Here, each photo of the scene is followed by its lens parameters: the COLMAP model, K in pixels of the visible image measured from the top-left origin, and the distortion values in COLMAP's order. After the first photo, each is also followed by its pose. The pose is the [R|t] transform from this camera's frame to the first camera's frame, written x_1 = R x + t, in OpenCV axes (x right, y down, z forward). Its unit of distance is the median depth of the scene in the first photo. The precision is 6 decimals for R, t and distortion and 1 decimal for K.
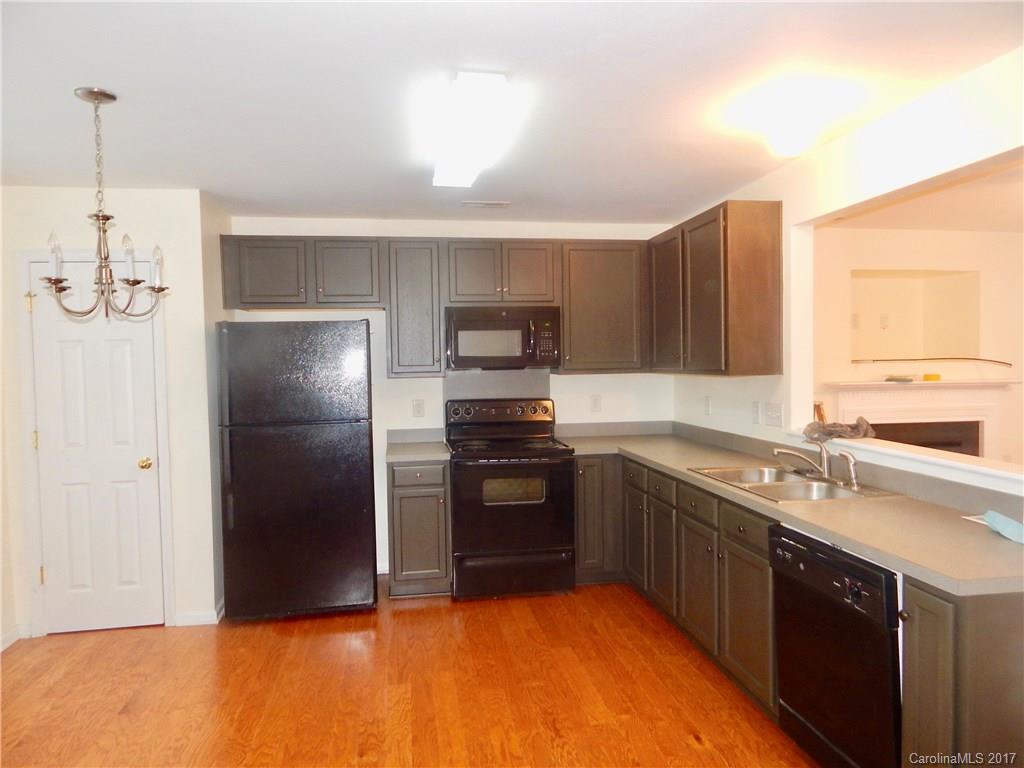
lens RADIAL K [[688.9, 0, 523.2], [0, 688.9, 386.9], [0, 0, 1]] dist [0.020775, -0.013505]
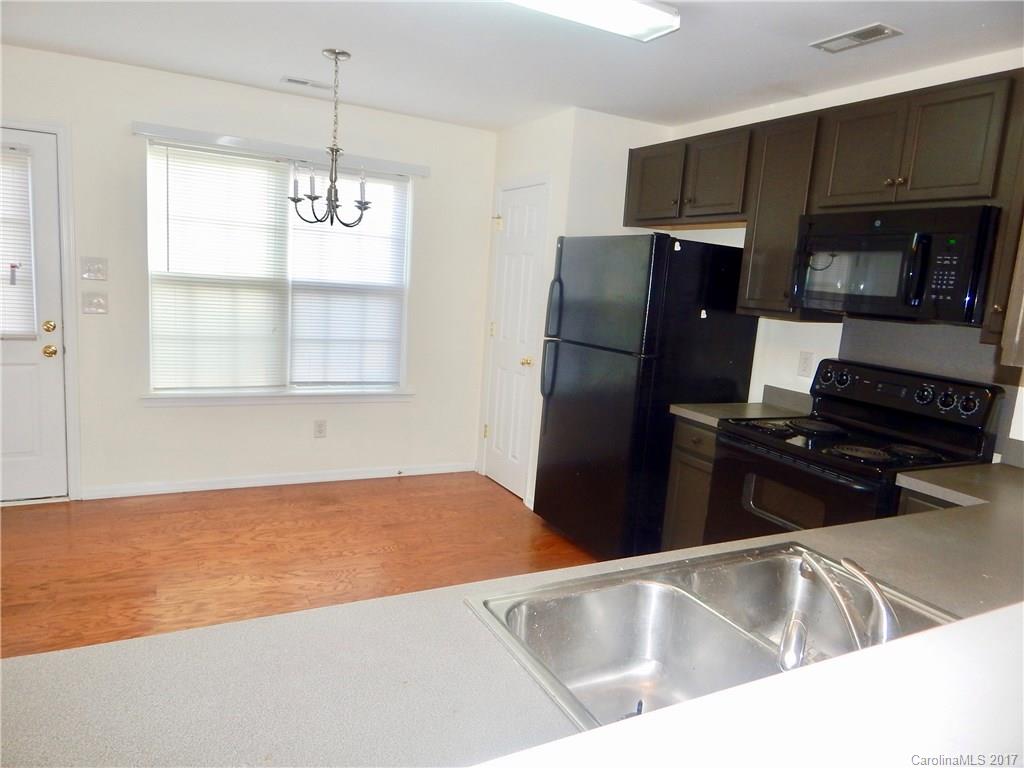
lens RADIAL K [[688.9, 0, 503.1], [0, 688.9, 384.9], [0, 0, 1]] dist [0.020775, -0.013505]
pose [[0.292098, 0.186490, -0.938030, 0.545752], [-0.115189, 0.980525, 0.159069, -0.032342], [0.949426, 0.061587, 0.307891, 0.610118]]
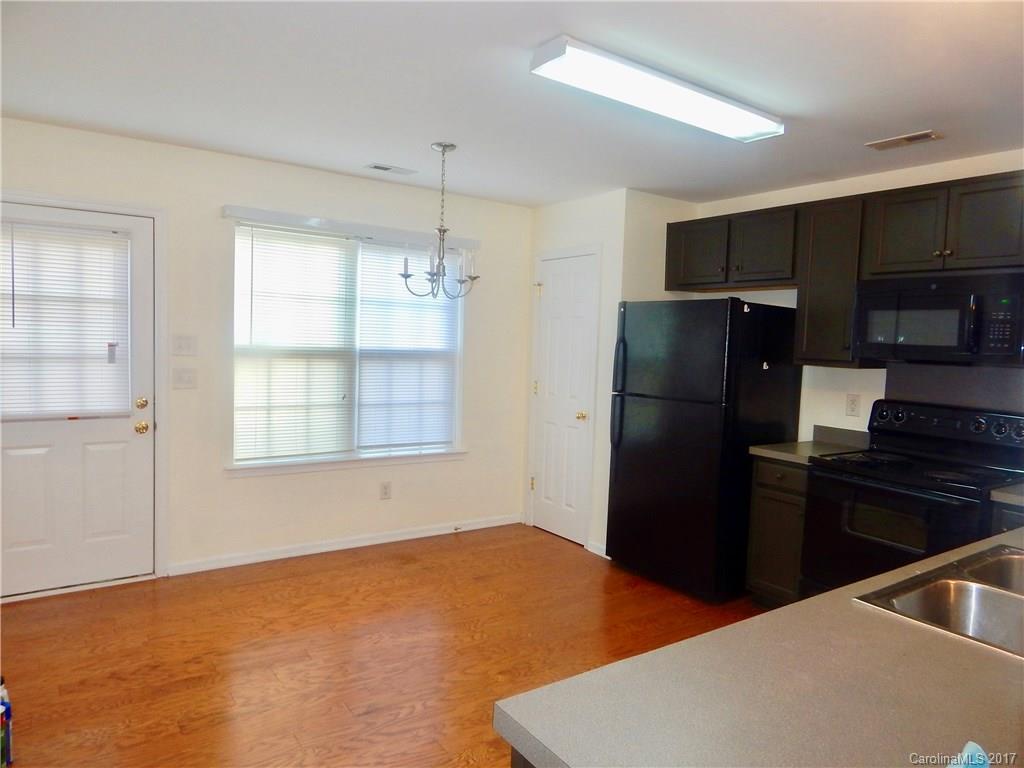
lens RADIAL K [[688.9, 0, 506.0], [0, 688.9, 384.3], [0, 0, 1]] dist [0.020775, -0.013505]
pose [[0.419554, 0.092931, -0.902961, 0.531295], [-0.082472, 0.994534, 0.064035, -0.016132], [0.903976, 0.047602, 0.424925, 0.339071]]
